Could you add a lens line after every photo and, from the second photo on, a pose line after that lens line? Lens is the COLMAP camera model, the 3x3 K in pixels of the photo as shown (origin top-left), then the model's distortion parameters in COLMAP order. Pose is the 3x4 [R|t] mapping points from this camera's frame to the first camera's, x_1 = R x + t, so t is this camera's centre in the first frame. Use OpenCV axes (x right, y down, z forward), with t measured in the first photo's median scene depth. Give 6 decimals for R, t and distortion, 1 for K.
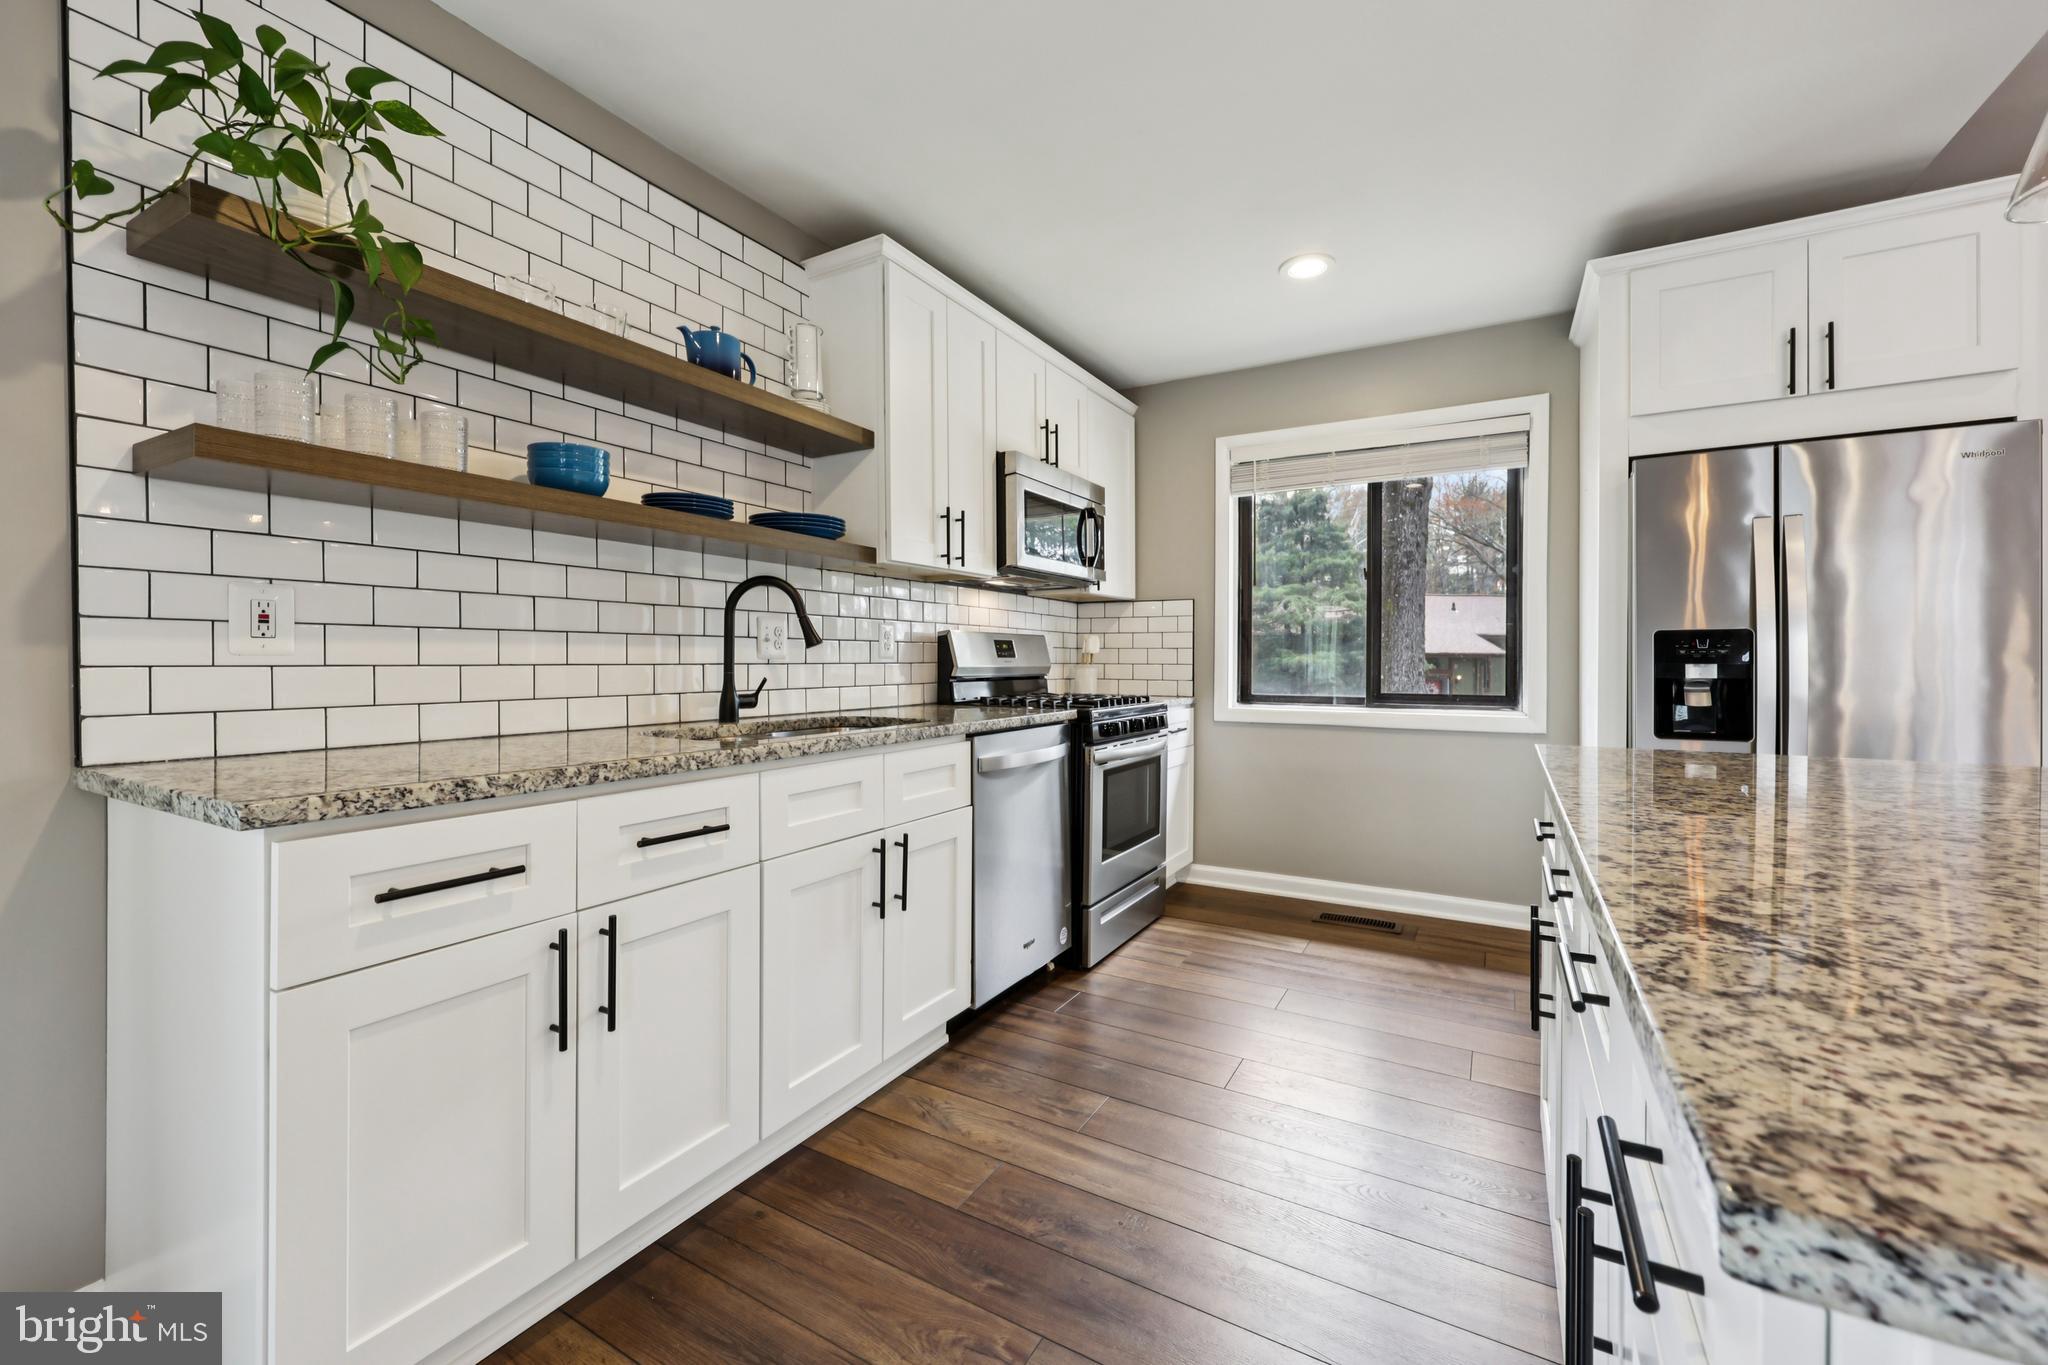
lens RADIAL K [[833.7, 0, 1026.1], [0, 833.7, 667.4], [0, 0, 1]] dist [0.001957, -0.000477]
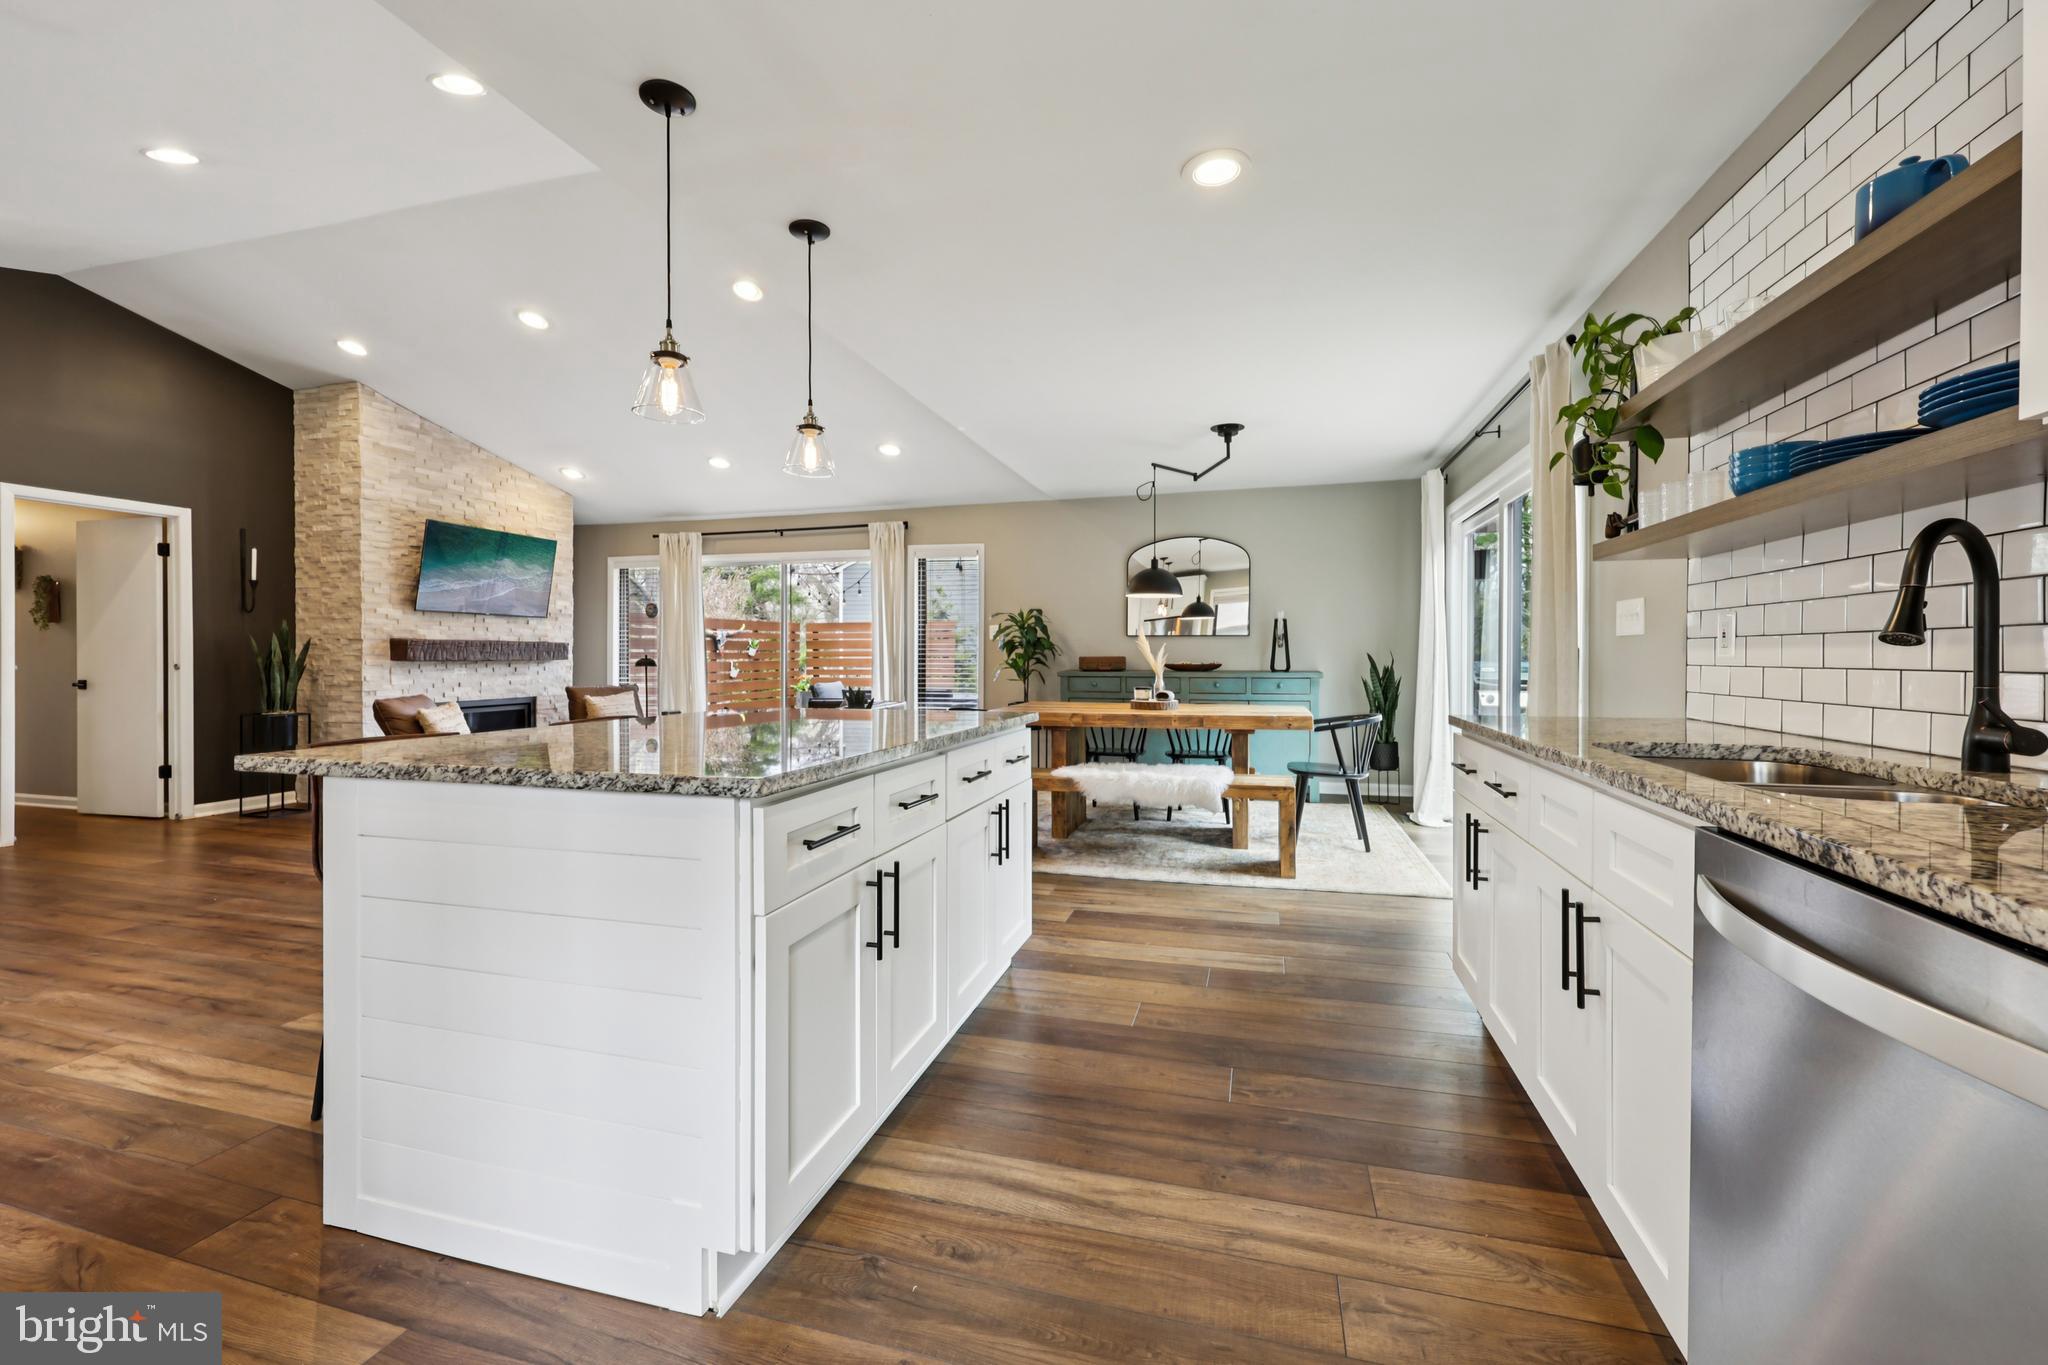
lens RADIAL K [[833.7, 0, 1029.3], [0, 833.7, 673.1], [0, 0, 1]] dist [0.001957, -0.000477]
pose [[-0.972453, 0.004022, -0.233063, 0.461652], [-0.002374, 0.999628, 0.027159, -0.017012], [0.233086, 0.026964, -0.972082, 1.531694]]
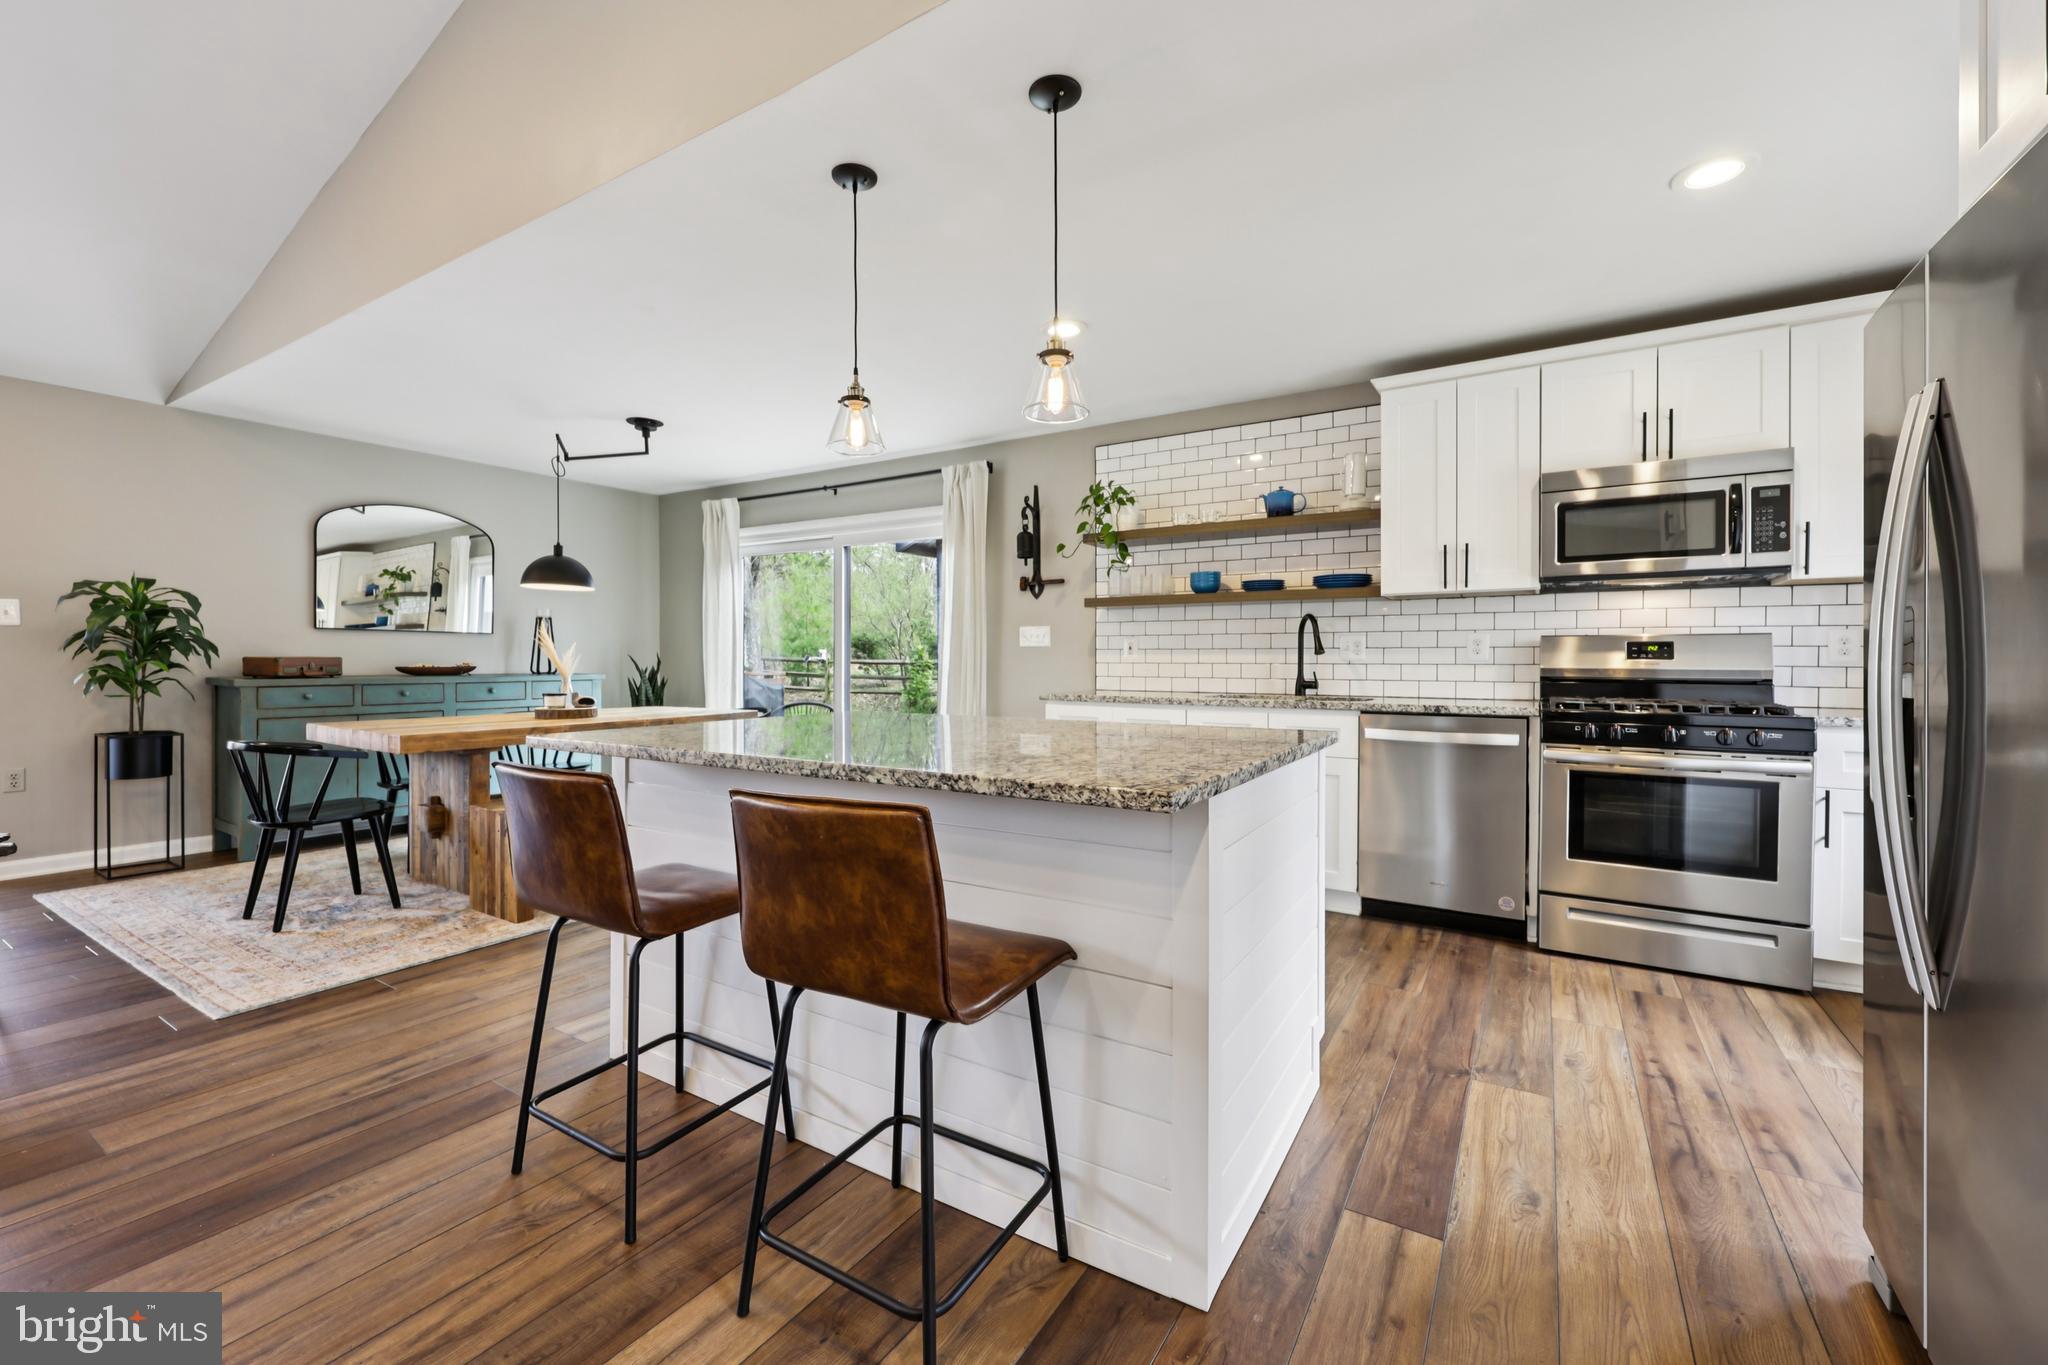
lens RADIAL K [[833.7, 0, 1026.1], [0, 833.7, 670.6], [0, 0, 1]] dist [0.001957, -0.000477]
pose [[-0.042324, 0.011245, -0.999041, 1.590824], [-0.010950, 0.999871, 0.011718, -0.003966], [0.999044, 0.011435, -0.042195, 0.516910]]
